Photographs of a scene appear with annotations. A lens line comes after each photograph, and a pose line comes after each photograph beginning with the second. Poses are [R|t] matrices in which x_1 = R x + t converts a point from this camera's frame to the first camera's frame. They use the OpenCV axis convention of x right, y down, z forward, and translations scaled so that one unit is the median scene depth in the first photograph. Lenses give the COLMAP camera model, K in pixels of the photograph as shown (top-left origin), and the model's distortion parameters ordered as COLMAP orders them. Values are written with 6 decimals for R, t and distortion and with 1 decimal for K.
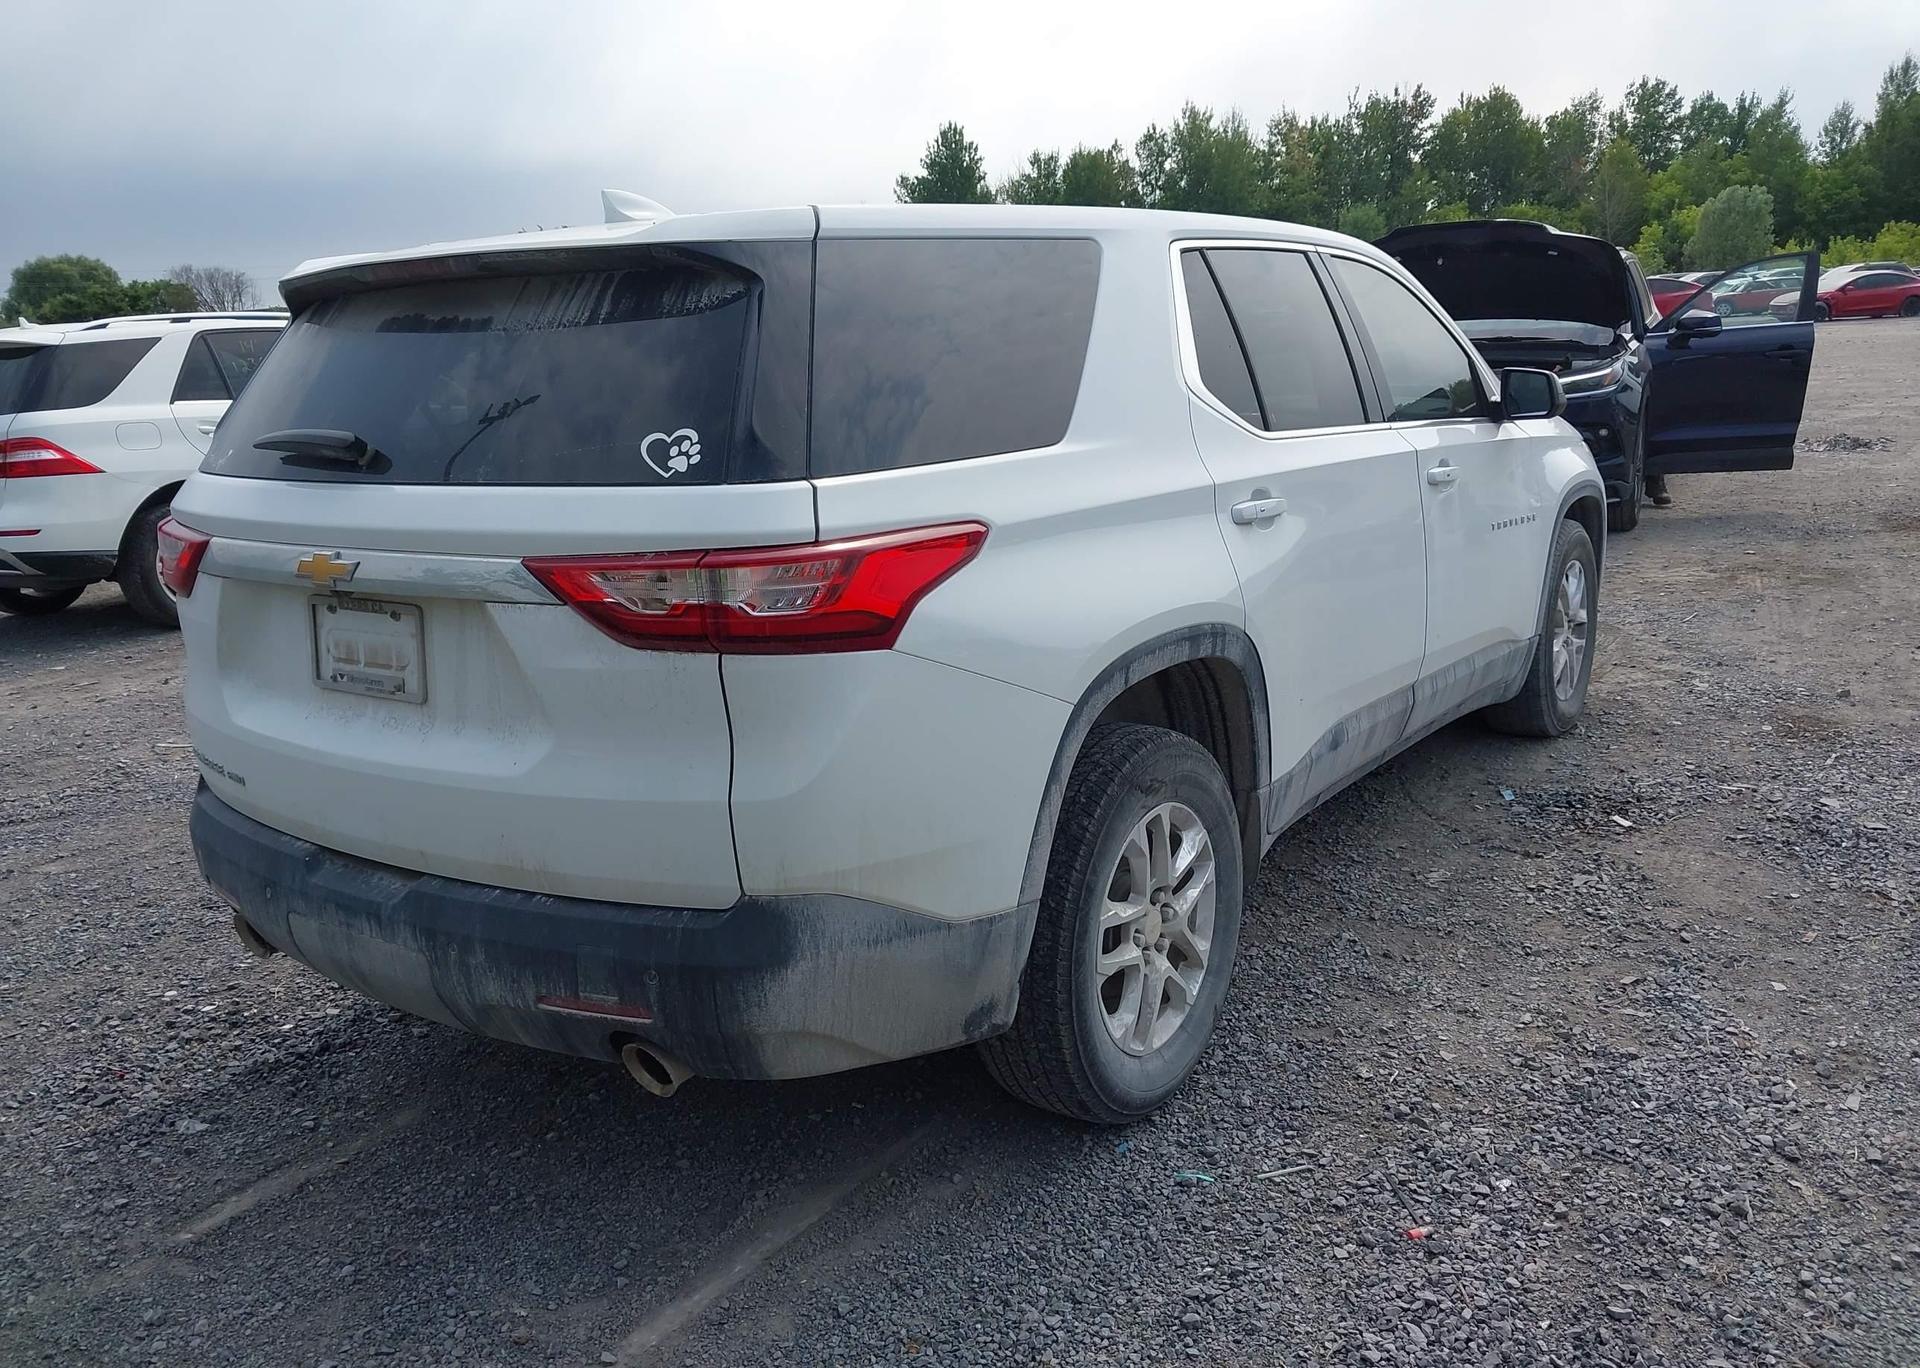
lens RADIAL K [[1577.9, 0, 940.7], [0, 1577.9, 610.2], [0, 0, 1]] dist [0.005450, -0.013407]
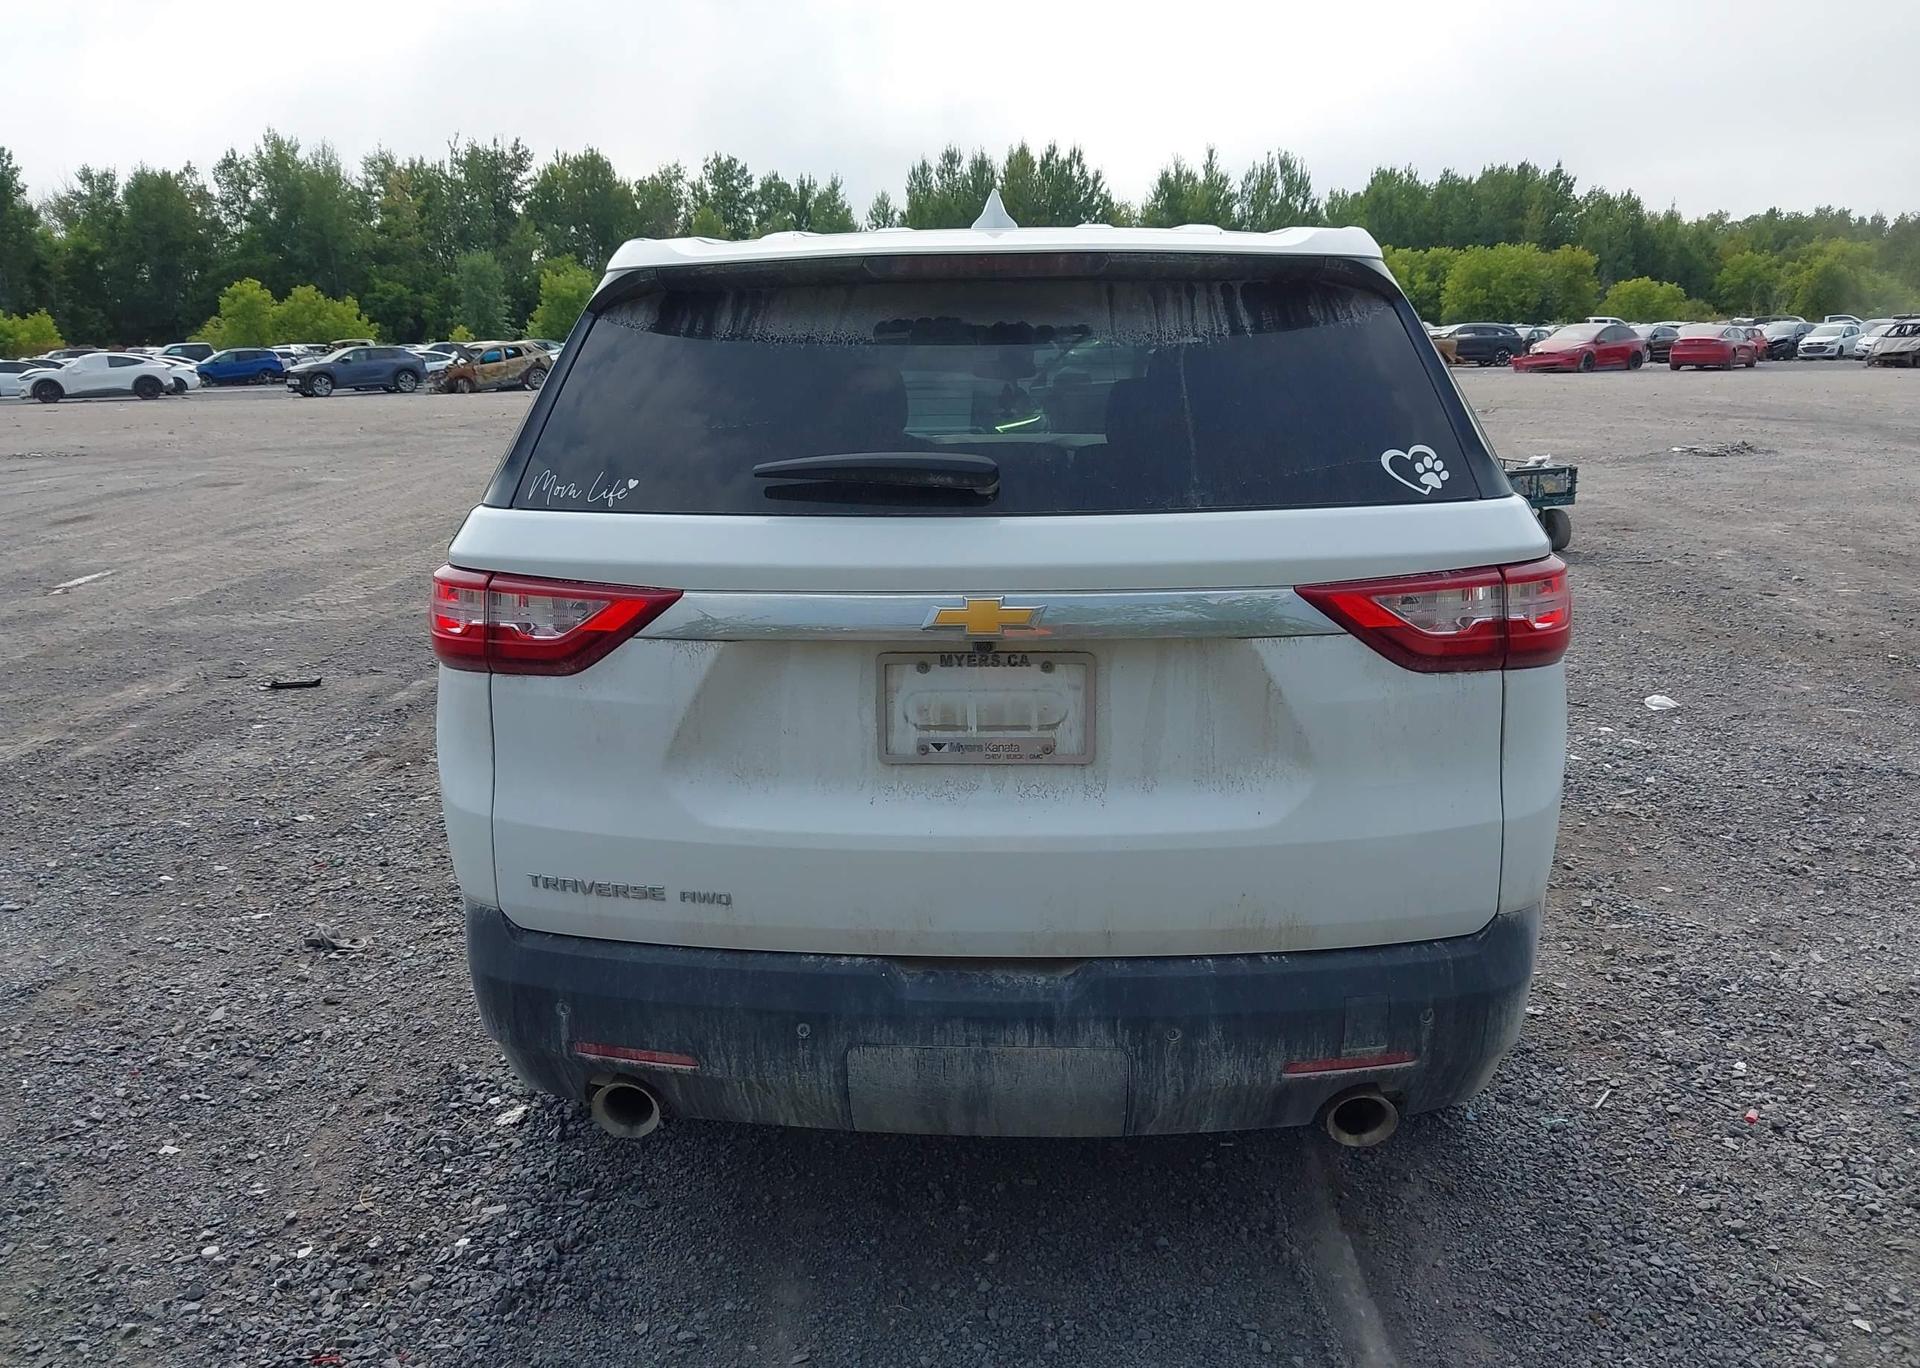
lens RADIAL K [[1562.2, 0, 967.4], [0, 1562.2, 624.7], [0, 0, 1]] dist [0.034786, -0.004520]
pose [[0.854995, -0.062663, 0.514837, -0.864130], [0.072444, 0.997372, 0.001087, -0.024528], [-0.513552, 0.036368, 0.857287, 0.305711]]
